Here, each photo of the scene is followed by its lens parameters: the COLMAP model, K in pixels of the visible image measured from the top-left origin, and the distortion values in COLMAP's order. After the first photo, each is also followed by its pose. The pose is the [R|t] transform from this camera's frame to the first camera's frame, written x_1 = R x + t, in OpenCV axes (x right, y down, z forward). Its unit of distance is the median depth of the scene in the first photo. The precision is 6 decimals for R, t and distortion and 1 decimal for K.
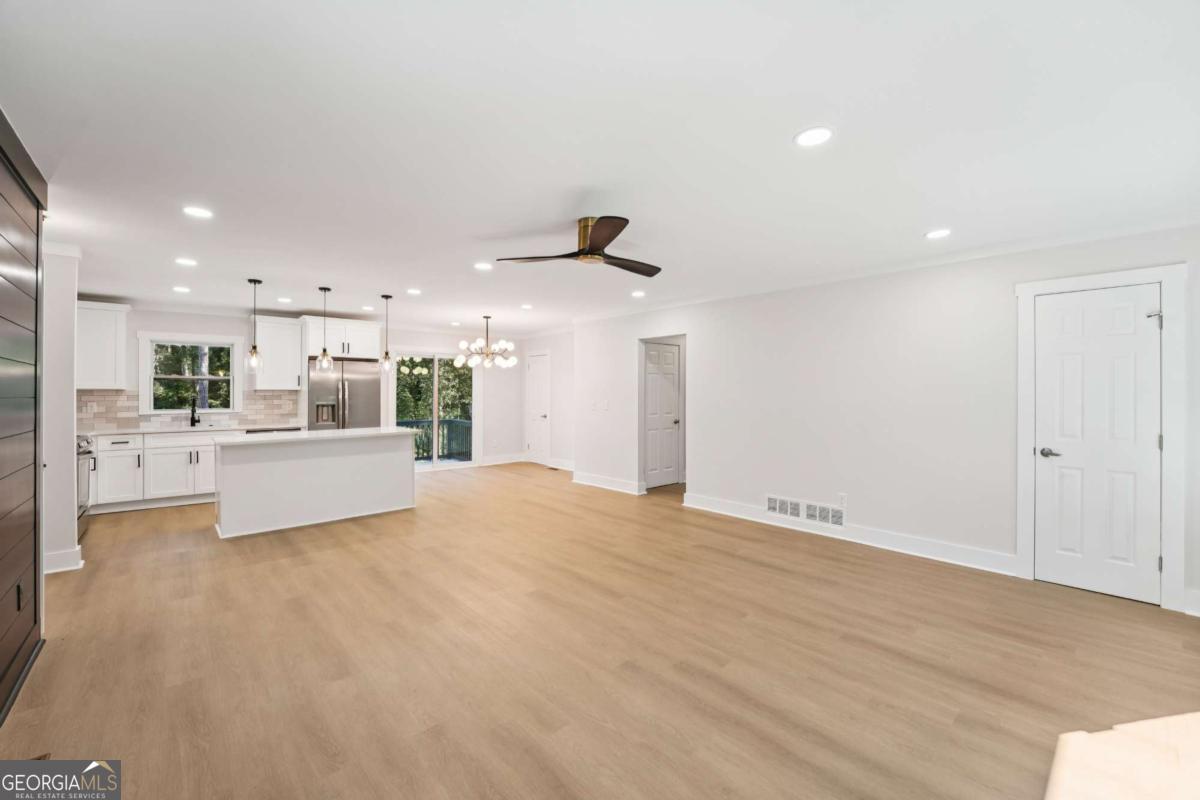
lens RADIAL K [[487.6, 0, 601.5], [0, 487.6, 394.2], [0, 0, 1]] dist [-0.015862, -0.000031]
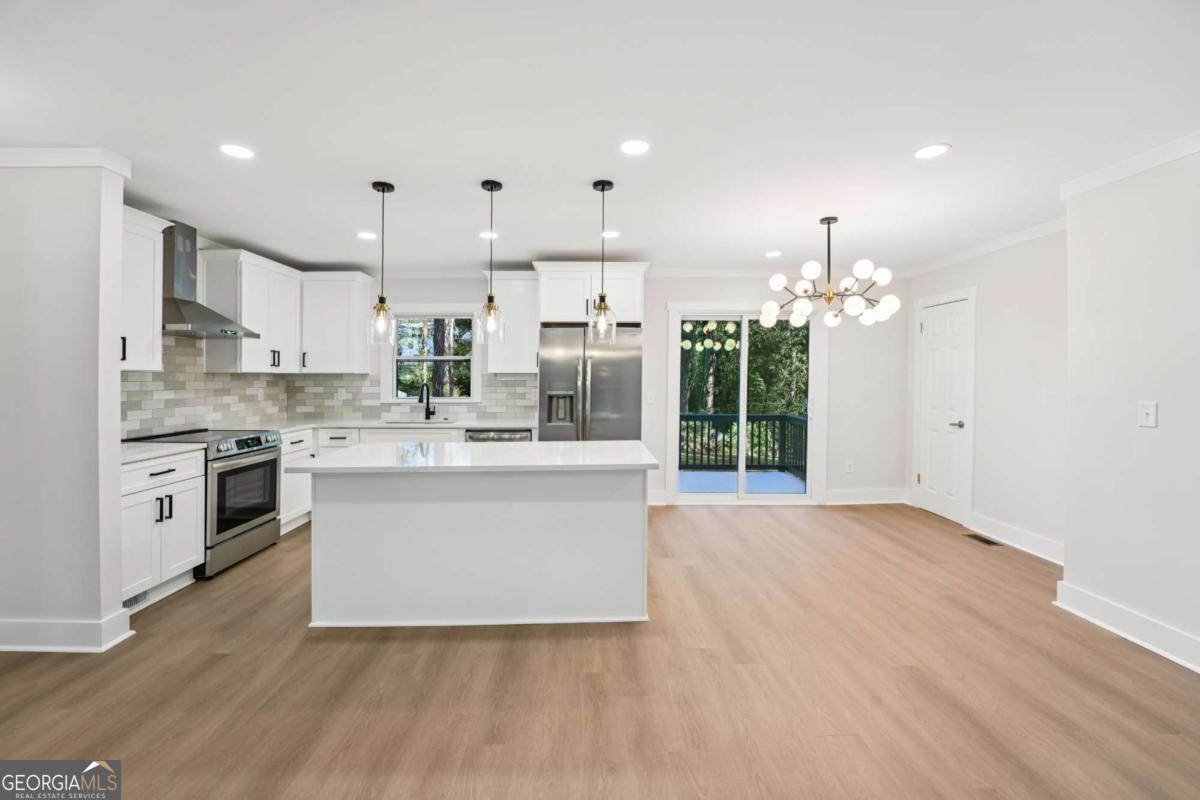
lens RADIAL K [[492.1, 0, 594.8], [0, 492.1, 381.9], [0, 0, 1]] dist [-0.029711, -0.000142]
pose [[0.754894, 0.006940, -0.655810, -0.100998], [-0.001160, 0.999957, 0.009246, -0.002606], [0.655846, -0.006219, 0.754869, 0.528990]]
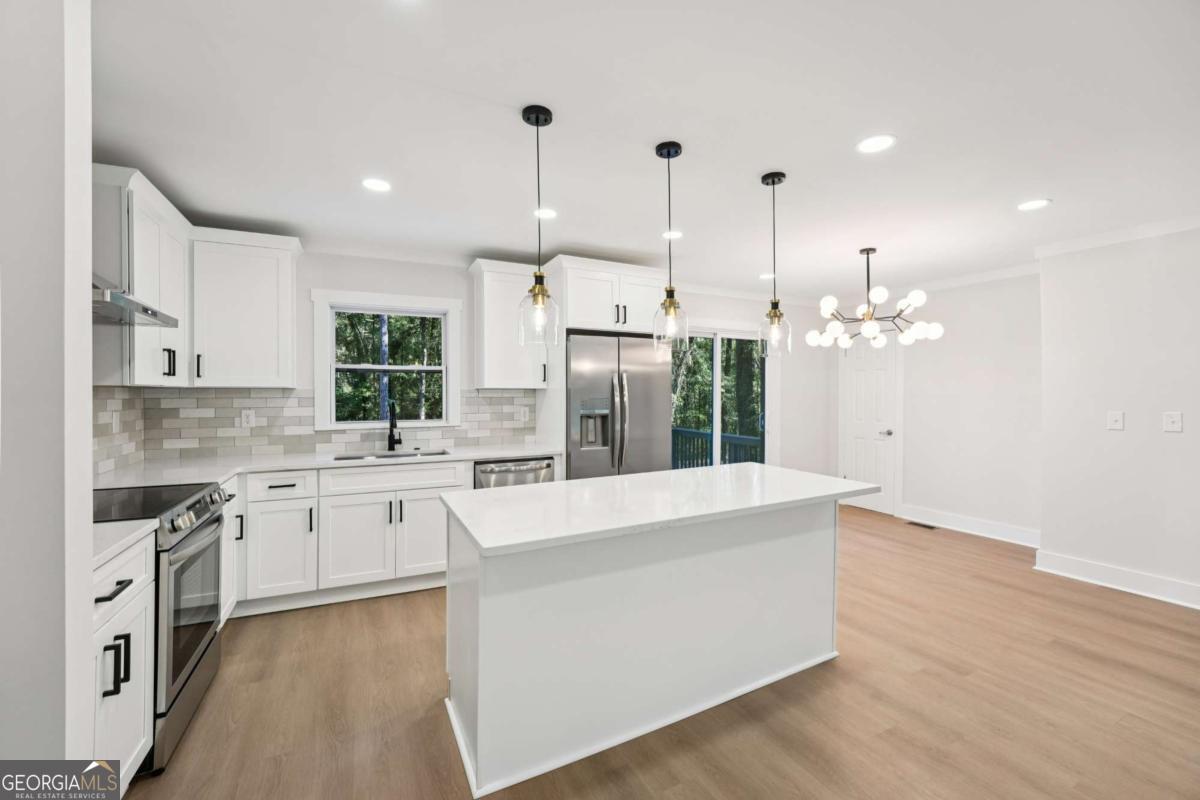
lens RADIAL K [[484.0, 0, 600.0], [0, 484.0, 400.0], [0, 0, 1]] dist [-0.027903, -0.000032]
pose [[0.964496, 0.003765, -0.264070, -0.411507], [-0.000716, 0.999932, 0.011641, -0.001998], [0.264096, -0.011038, 0.964433, 0.460749]]
